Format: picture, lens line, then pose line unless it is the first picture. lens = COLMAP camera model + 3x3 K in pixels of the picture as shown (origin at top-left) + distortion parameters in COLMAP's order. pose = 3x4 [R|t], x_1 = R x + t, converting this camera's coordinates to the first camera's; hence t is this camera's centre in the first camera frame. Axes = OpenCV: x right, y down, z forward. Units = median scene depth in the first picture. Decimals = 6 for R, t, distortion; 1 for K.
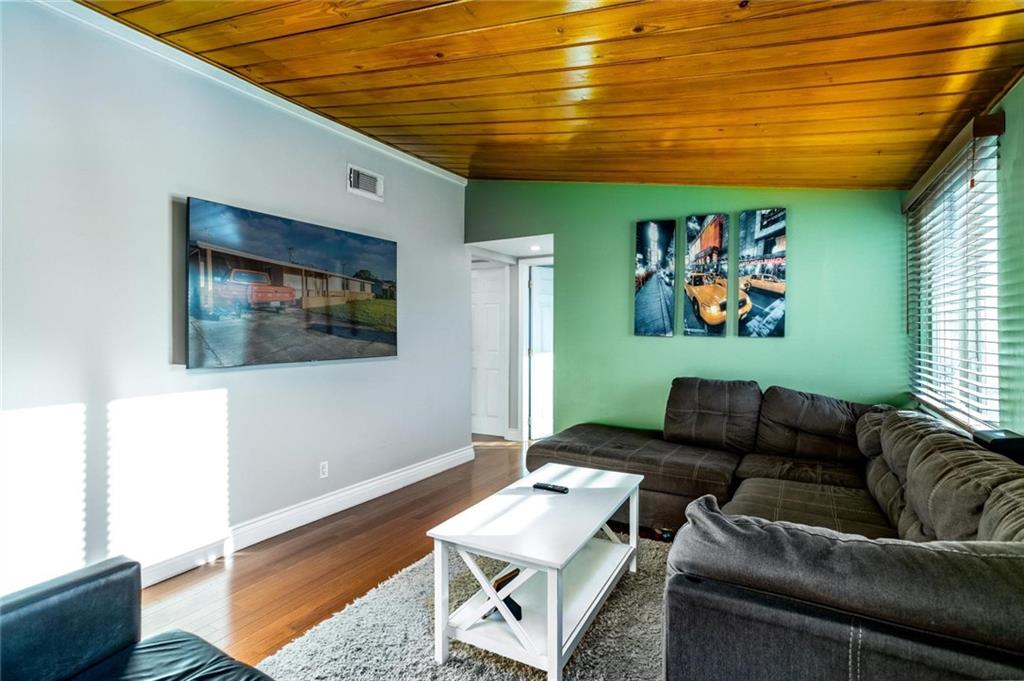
lens RADIAL K [[498.9, 0, 515.1], [0, 498.9, 330.8], [0, 0, 1]] dist [-0.024698, 0.000294]
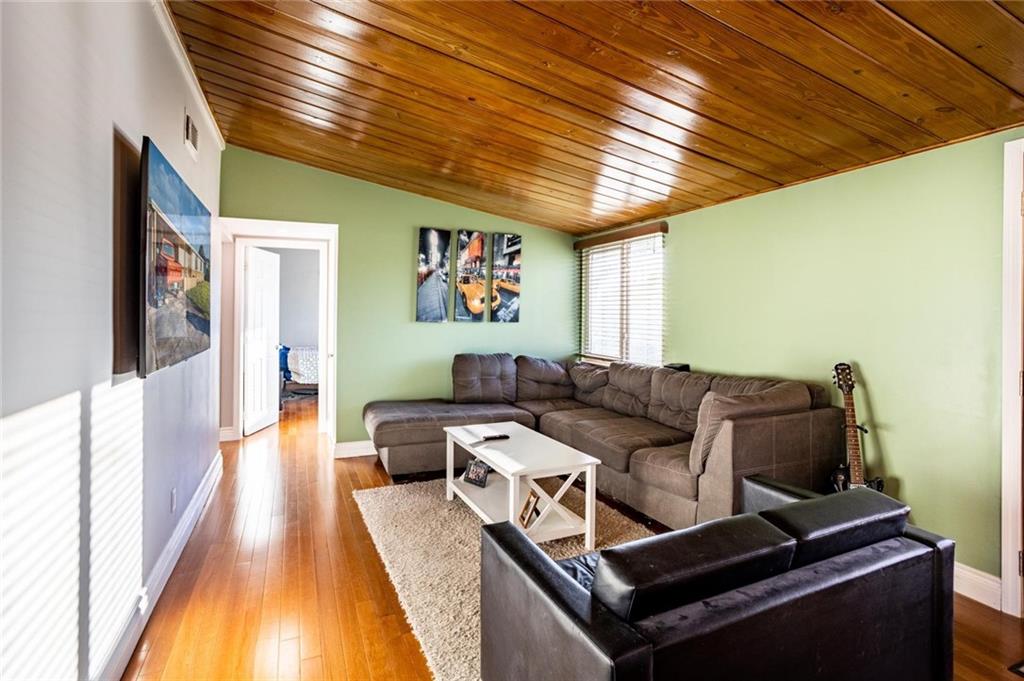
lens RADIAL K [[498.9, 0, 529.7], [0, 498.9, 311.7], [0, 0, 1]] dist [-0.024698, 0.000294]
pose [[0.590797, 0.005486, 0.806802, -0.612604], [-0.002820, 0.999985, -0.004734, -0.011674], [-0.806816, 0.000522, 0.590803, 0.084667]]
